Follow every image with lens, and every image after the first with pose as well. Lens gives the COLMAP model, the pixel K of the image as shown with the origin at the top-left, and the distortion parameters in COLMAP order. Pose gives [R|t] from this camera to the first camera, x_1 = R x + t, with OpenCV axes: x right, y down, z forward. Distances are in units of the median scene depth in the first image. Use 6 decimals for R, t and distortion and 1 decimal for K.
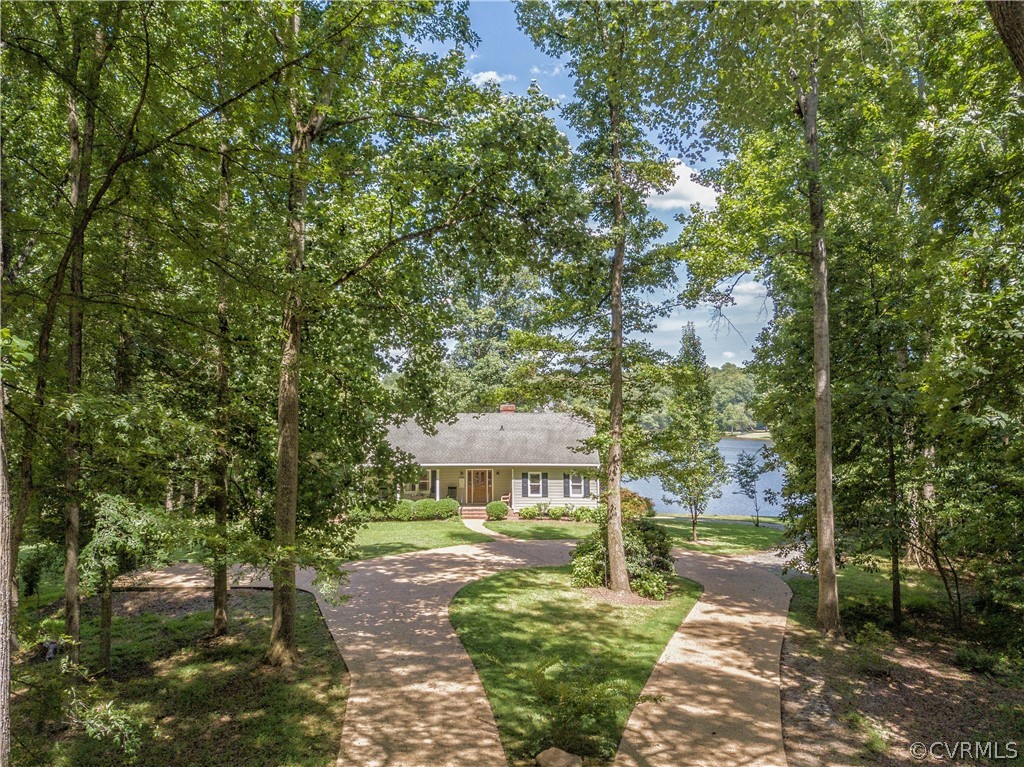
lens RADIAL K [[800.9, 0, 511.4], [0, 800.9, 382.1], [0, 0, 1]] dist [0.013979, -0.000947]
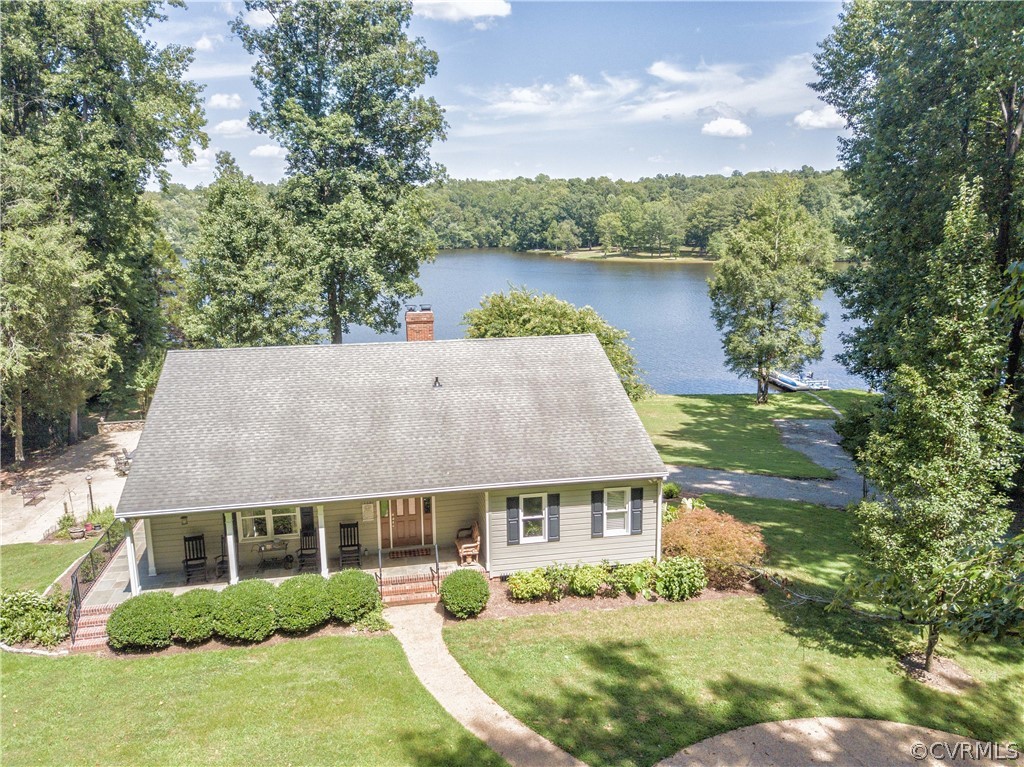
lens RADIAL K [[800.9, 0, 514.4], [0, 800.9, 388.7], [0, 0, 1]] dist [0.013979, -0.000947]
pose [[0.969110, -0.056112, 0.240161, -0.091973], [-0.003387, 0.970655, 0.240454, -0.062371], [-0.246606, -0.233839, 0.940481, 0.568645]]
